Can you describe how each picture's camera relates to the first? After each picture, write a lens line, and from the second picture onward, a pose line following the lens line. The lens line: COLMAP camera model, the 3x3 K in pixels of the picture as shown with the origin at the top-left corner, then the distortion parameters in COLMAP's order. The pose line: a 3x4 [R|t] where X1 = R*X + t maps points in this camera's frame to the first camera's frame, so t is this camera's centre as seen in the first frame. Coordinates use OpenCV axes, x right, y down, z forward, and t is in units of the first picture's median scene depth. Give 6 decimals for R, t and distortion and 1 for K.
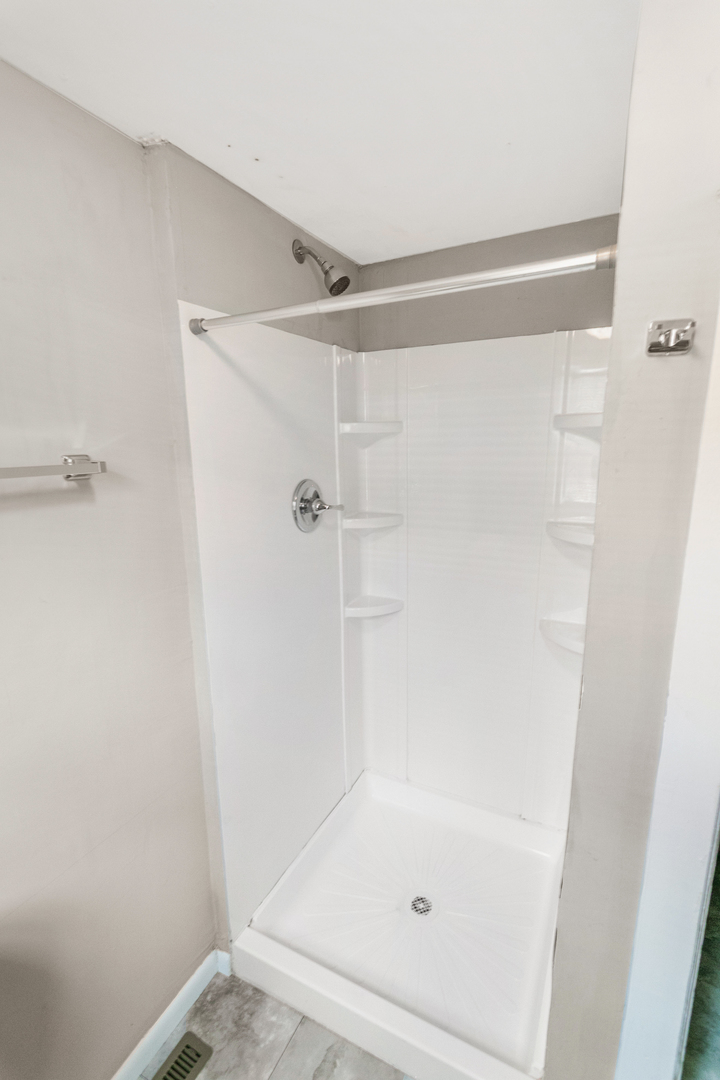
lens RADIAL K [[515.0, 0, 360.0], [0, 515.0, 540.0], [0, 0, 1]] dist [0.001995, 0.000301]
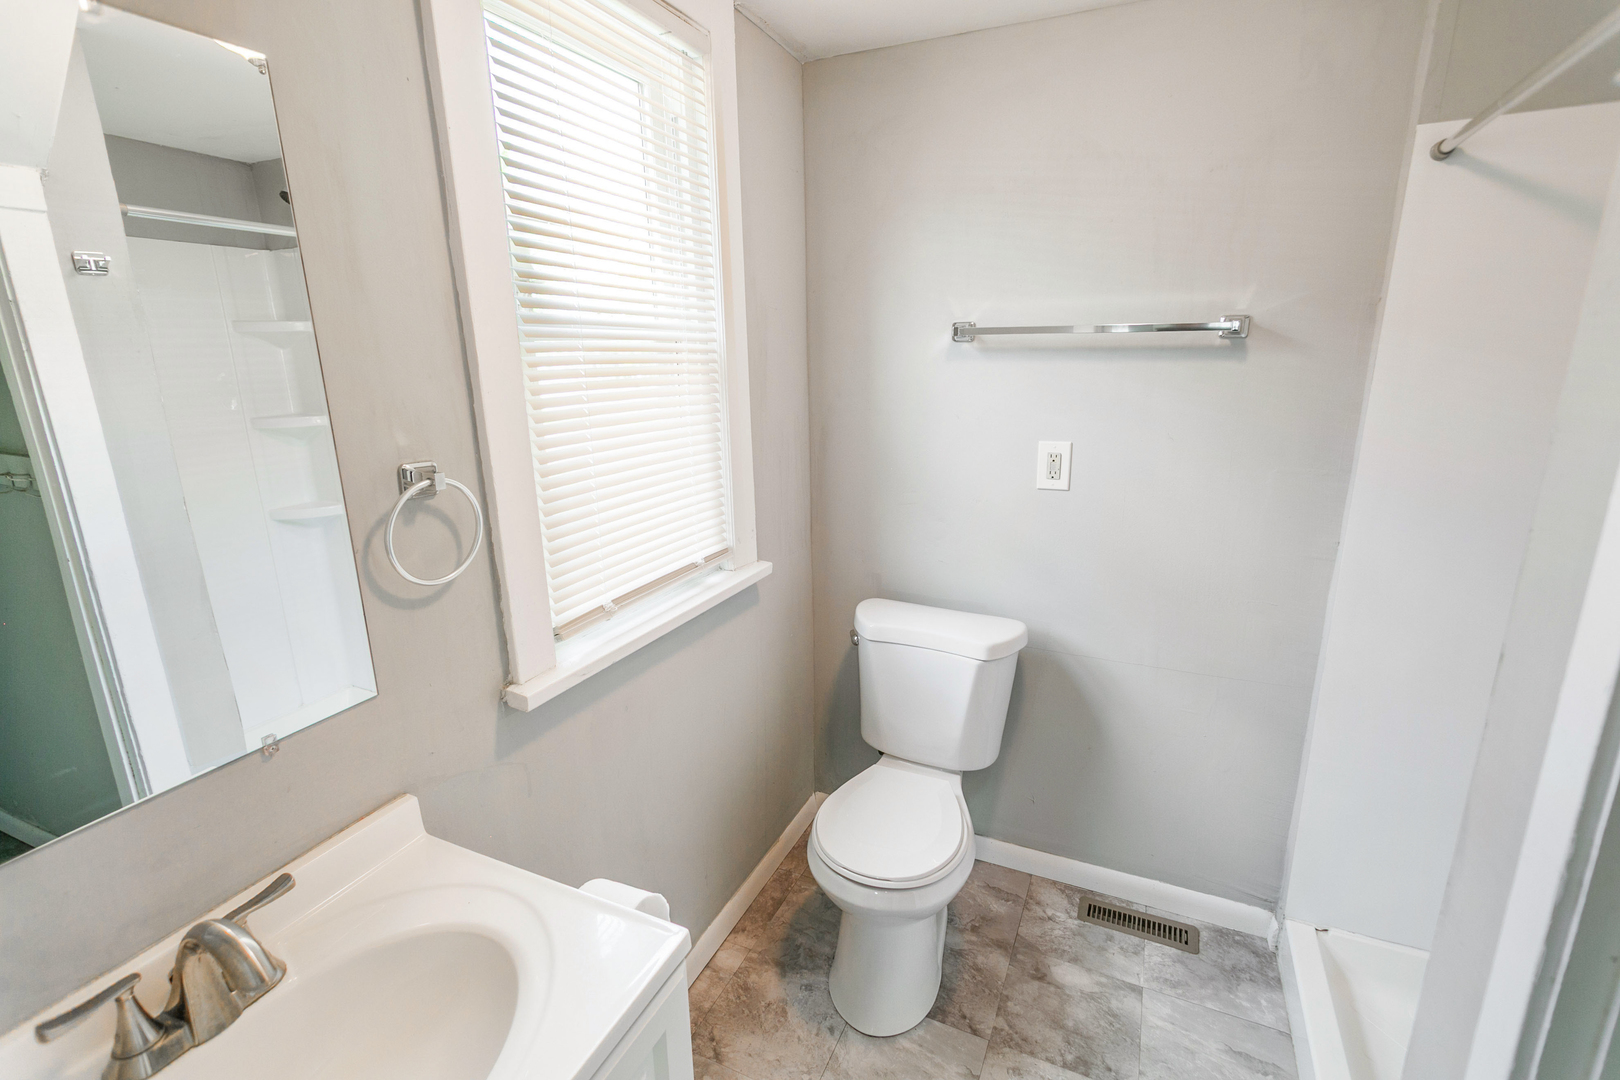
lens RADIAL K [[743.7, 0, 810.0], [0, 743.7, 540.0], [0, 0, 1]] dist [-0.000168, -0.000104]
pose [[0.043201, 0.261754, -0.964167, 0.803734], [-0.191119, 0.949410, 0.249185, 0.052468], [0.980616, 0.173506, 0.091042, 0.034346]]
